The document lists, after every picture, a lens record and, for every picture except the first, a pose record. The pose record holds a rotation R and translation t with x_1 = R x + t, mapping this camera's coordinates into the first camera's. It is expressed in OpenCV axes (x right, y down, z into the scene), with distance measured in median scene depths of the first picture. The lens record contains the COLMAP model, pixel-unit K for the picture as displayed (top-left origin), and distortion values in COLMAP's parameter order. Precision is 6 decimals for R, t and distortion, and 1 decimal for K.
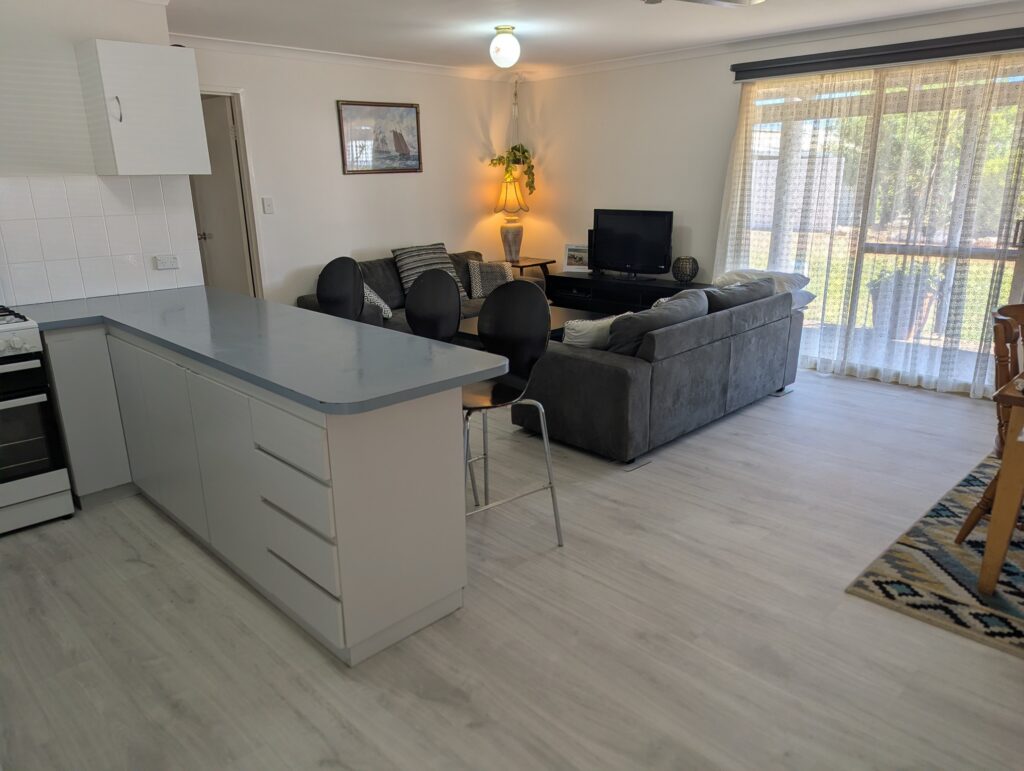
lens RADIAL K [[722.3, 0, 503.6], [0, 722.3, 389.7], [0, 0, 1]] dist [0.064173, -0.056185]
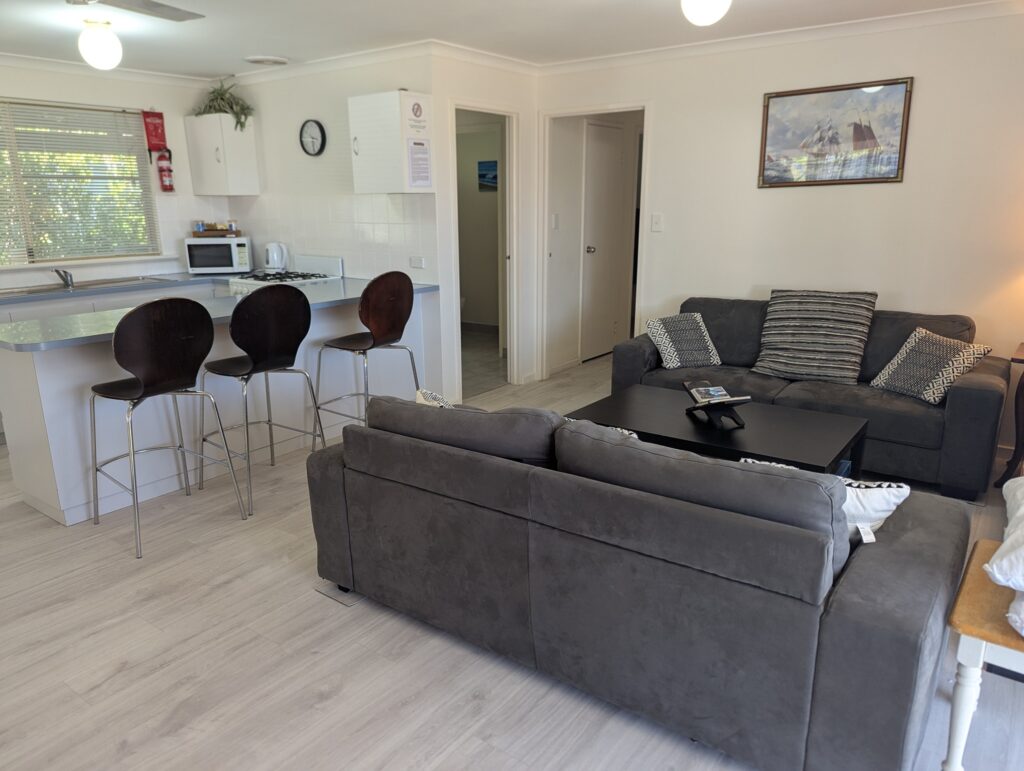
lens RADIAL K [[722.3, 0, 503.5], [0, 722.3, 394.9], [0, 0, 1]] dist [0.064173, -0.056185]
pose [[0.149878, 0.274036, -0.949969, 0.589310], [-0.272647, 0.935022, 0.226708, -0.204931], [0.950368, 0.225028, 0.214855, 0.665967]]
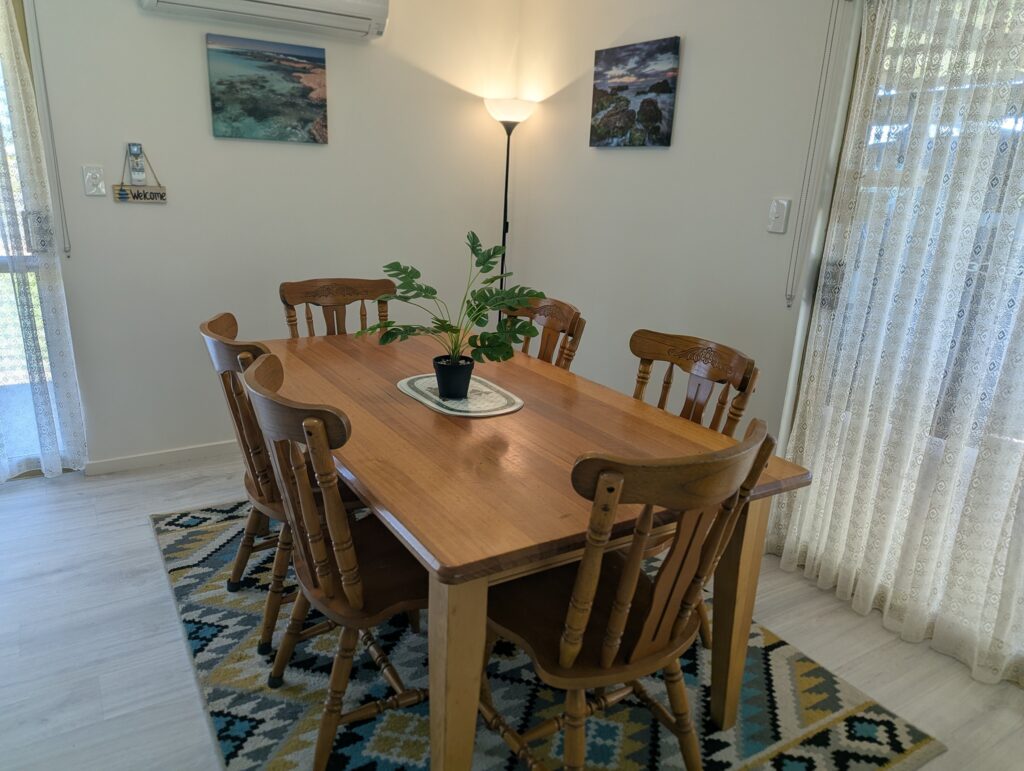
lens RADIAL K [[722.3, 0, 504.5], [0, 722.3, 391.9], [0, 0, 1]] dist [0.064173, -0.056185]
pose [[0.222353, -0.262641, 0.938924, 0.104392], [0.233531, 0.949346, 0.210252, -0.092695], [-0.946585, 0.172518, 0.272425, 0.355741]]
